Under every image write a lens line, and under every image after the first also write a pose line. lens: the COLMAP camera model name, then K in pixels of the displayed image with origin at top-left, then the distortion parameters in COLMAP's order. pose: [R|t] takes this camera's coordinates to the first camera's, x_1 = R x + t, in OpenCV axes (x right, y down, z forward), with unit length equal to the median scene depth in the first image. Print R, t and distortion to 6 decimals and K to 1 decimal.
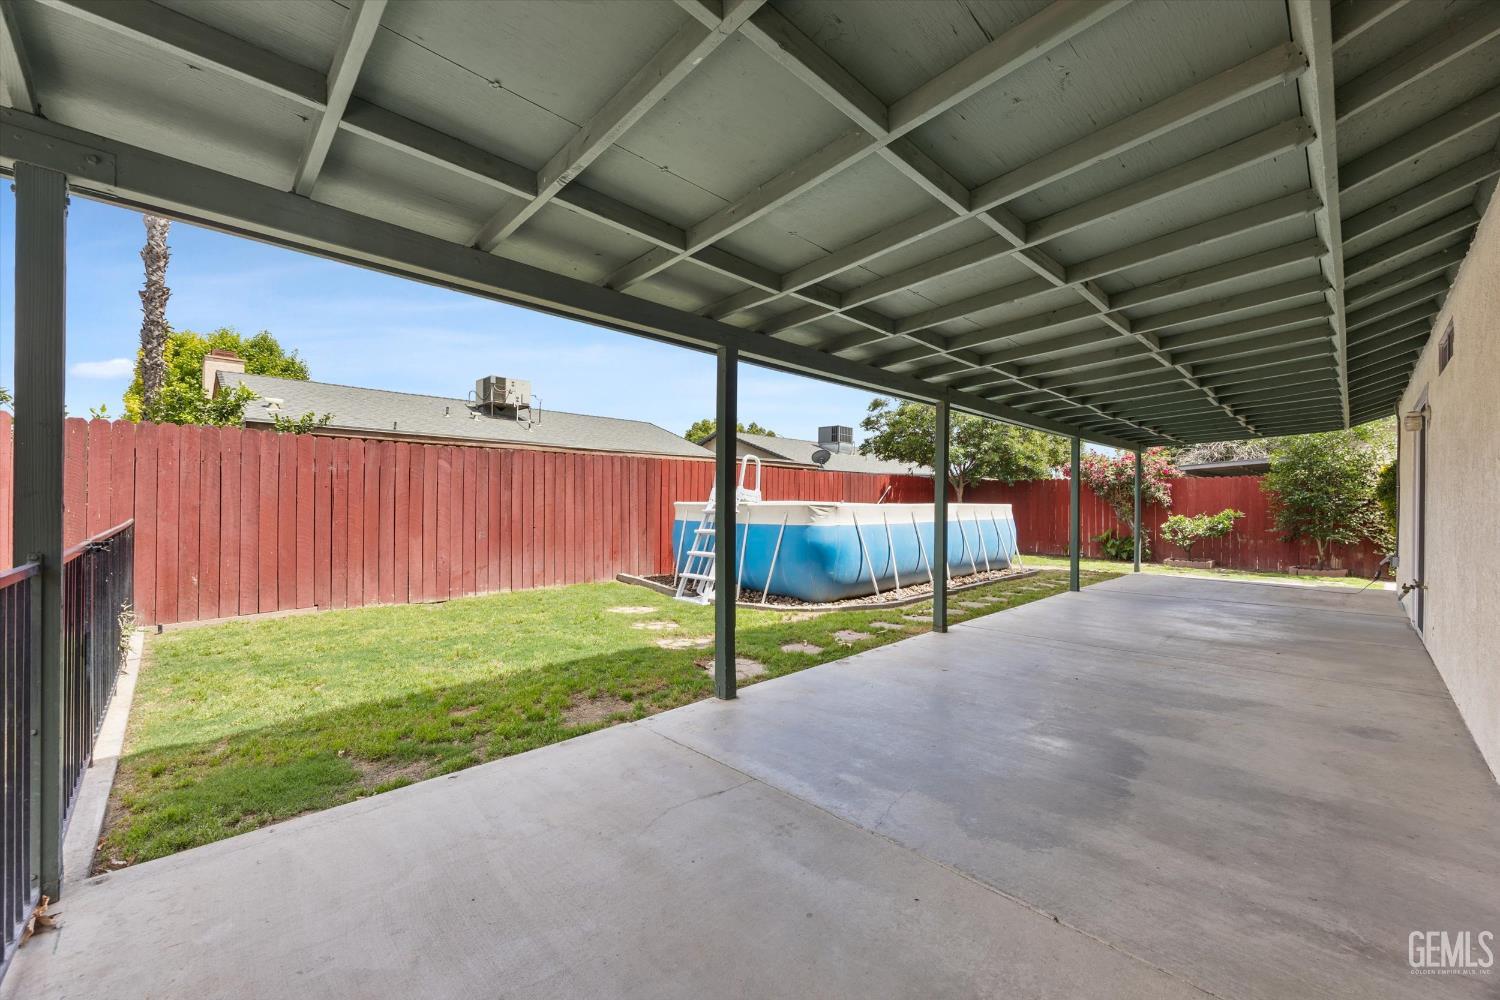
lens RADIAL K [[581.4, 0, 746.6], [0, 581.4, 499.3], [0, 0, 1]] dist [-0.002556, -0.000299]
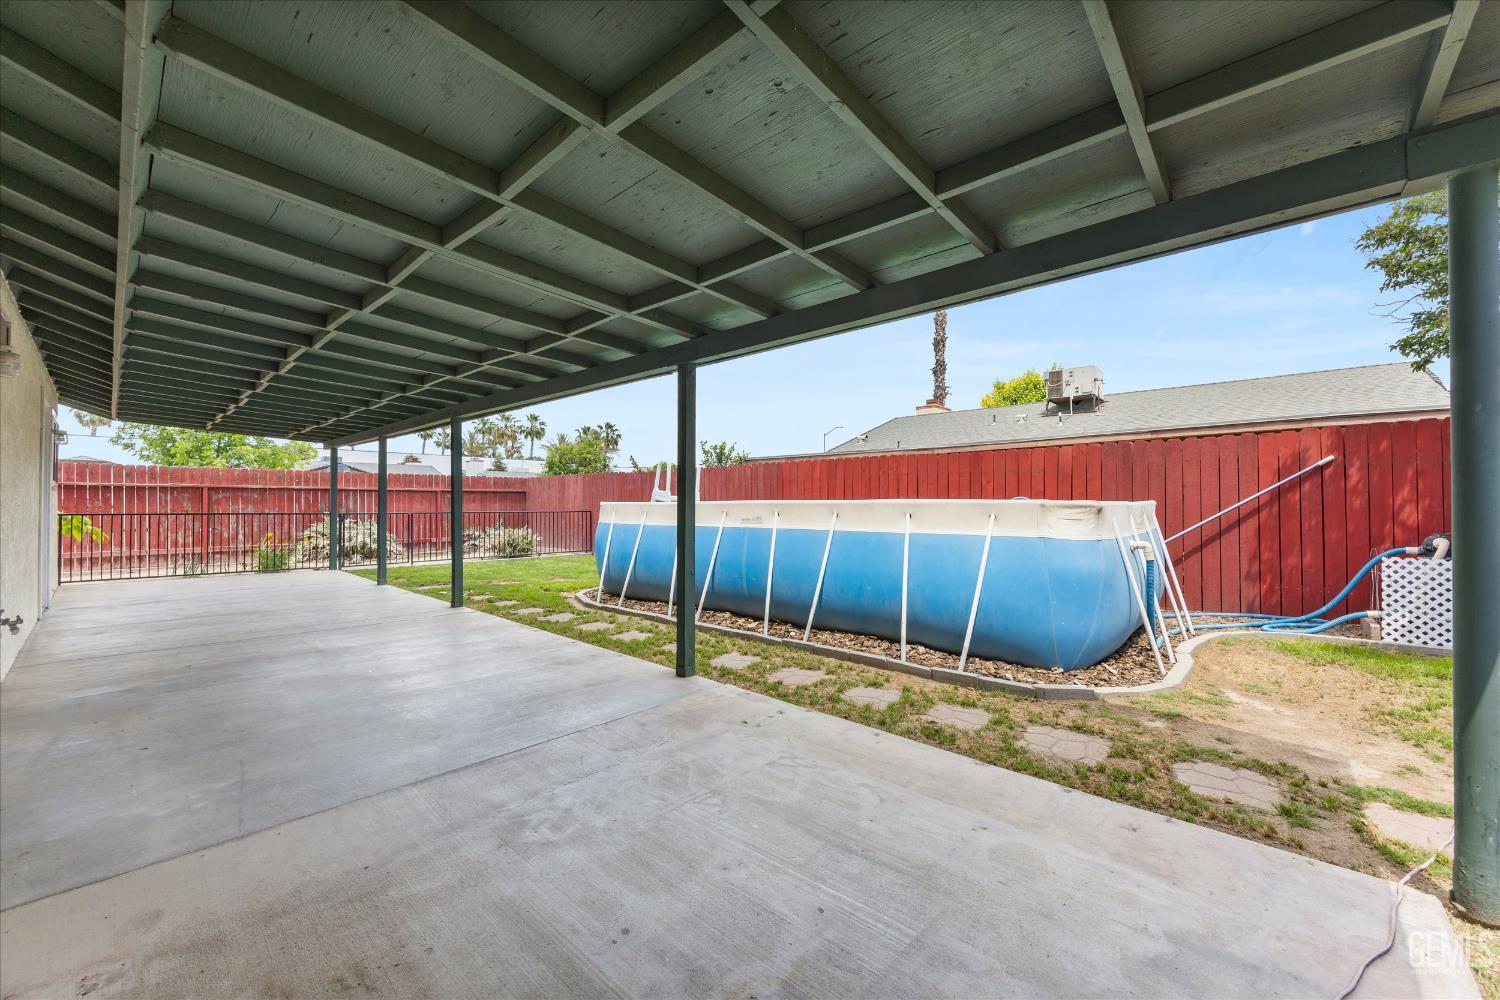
lens RADIAL K [[581.4, 0, 746.6], [0, 581.4, 507.5], [0, 0, 1]] dist [-0.002556, -0.000299]
pose [[0.060919, -0.006324, -0.998123, 0.466419], [0.010095, 0.999933, -0.005719, 0.008067], [0.998092, -0.009728, 0.060979, 0.443711]]
